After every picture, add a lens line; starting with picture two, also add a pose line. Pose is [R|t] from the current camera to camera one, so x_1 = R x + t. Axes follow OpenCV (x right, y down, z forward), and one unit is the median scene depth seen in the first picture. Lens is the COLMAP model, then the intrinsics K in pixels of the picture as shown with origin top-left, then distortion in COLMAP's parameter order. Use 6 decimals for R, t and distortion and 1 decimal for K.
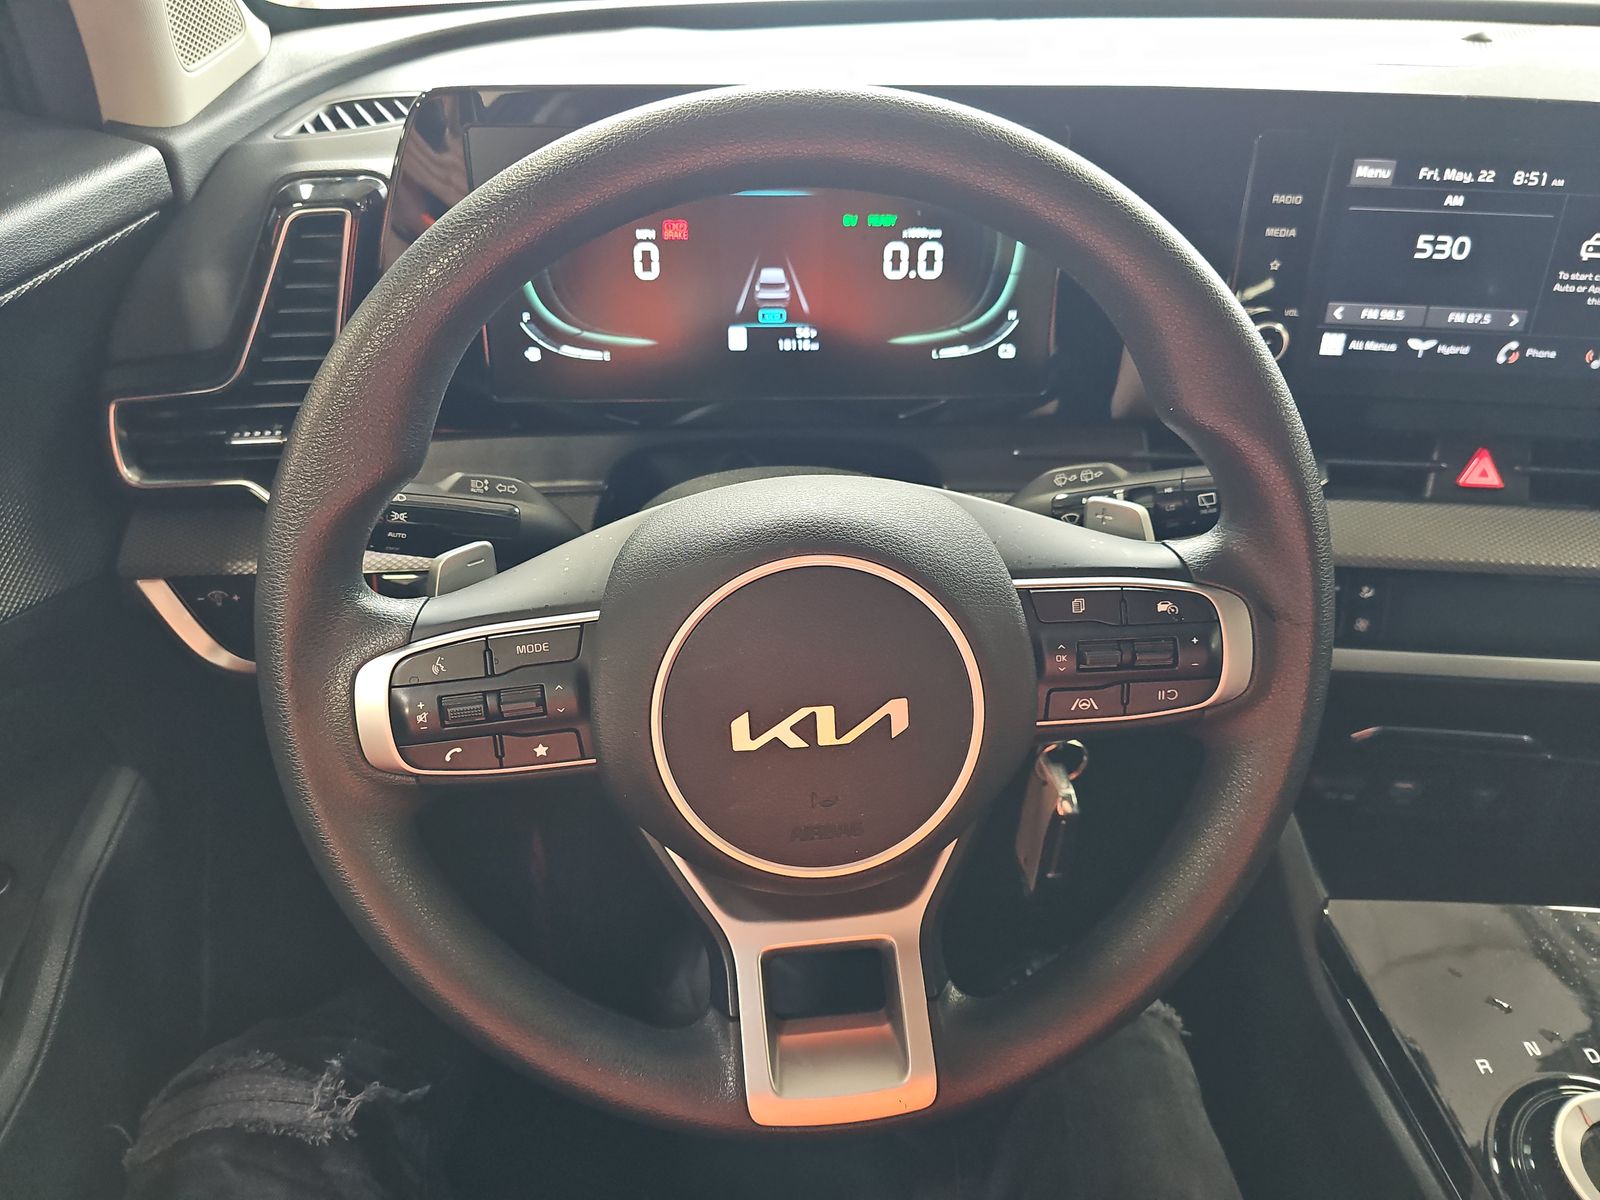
lens RADIAL K [[1034.1, 0, 800.0], [0, 1034.1, 600.0], [0, 0, 1]] dist [0.052488, -0.049623]
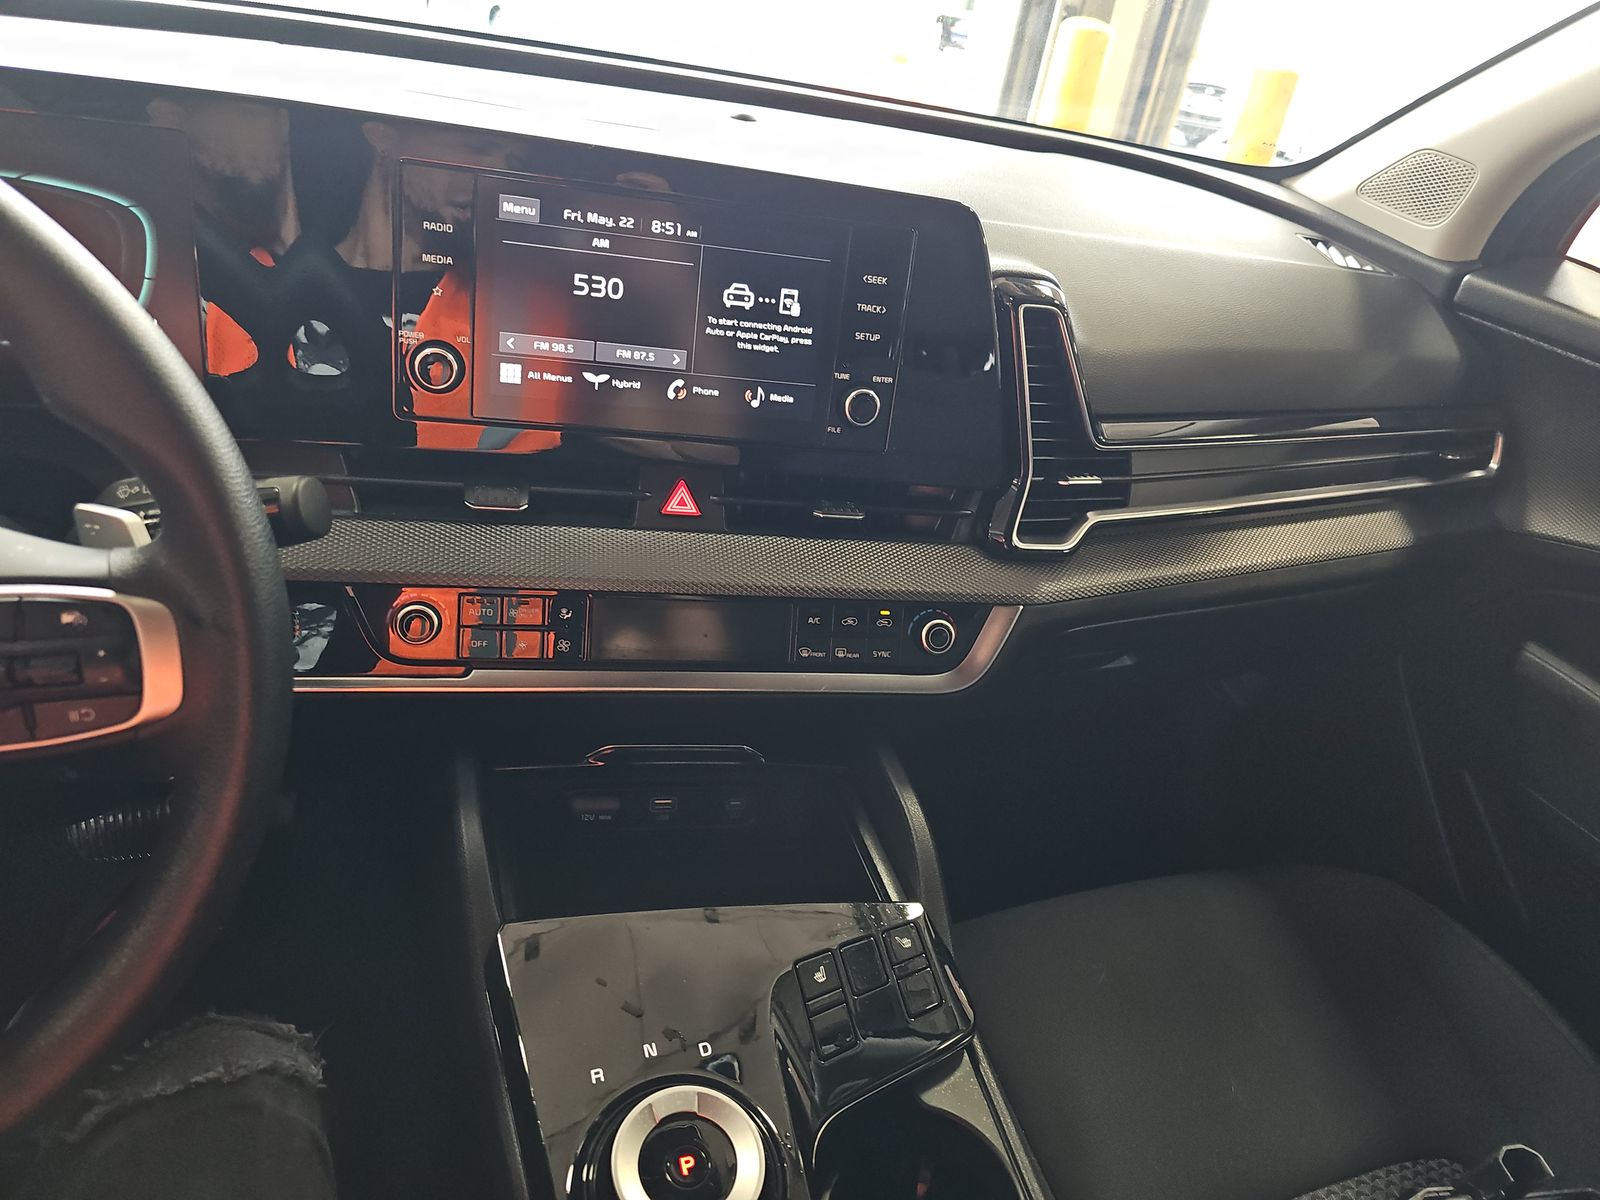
lens RADIAL K [[1034.1, 0, 800.0], [0, 1034.1, 600.0], [0, 0, 1]] dist [0.052488, -0.049623]
pose [[0.956411, -0.017366, 0.291509, 0.496793], [0.035930, 0.997643, -0.058452, 0.048477], [-0.289807, 0.066378, 0.954781, -0.041554]]
